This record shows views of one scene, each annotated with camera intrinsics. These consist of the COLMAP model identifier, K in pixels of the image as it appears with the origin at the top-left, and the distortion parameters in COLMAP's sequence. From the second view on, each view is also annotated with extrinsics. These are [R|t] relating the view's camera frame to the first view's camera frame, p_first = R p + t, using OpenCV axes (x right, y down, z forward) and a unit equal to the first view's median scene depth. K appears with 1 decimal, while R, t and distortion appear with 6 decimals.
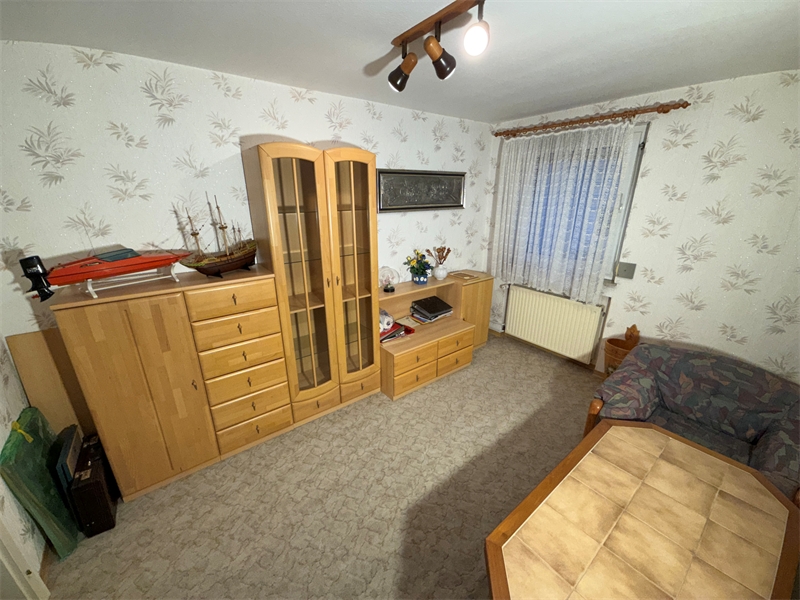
lens RADIAL K [[316.4, 0, 400.0], [0, 316.4, 300.0], [0, 0, 1]] dist [-0.001540, 0.000018]
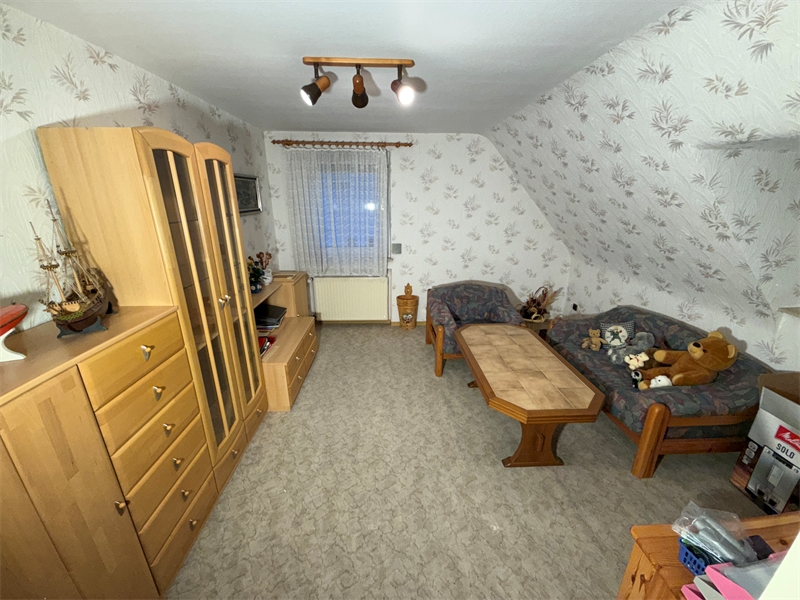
lens RADIAL K [[316.4, 0, 400.0], [0, 316.4, 300.0], [0, 0, 1]] dist [-0.001540, 0.000018]
pose [[0.571088, -0.250264, 0.781810, -0.666007], [0.254751, 0.959403, 0.121025, -0.051754], [-0.780359, 0.130051, 0.611658, 0.137900]]
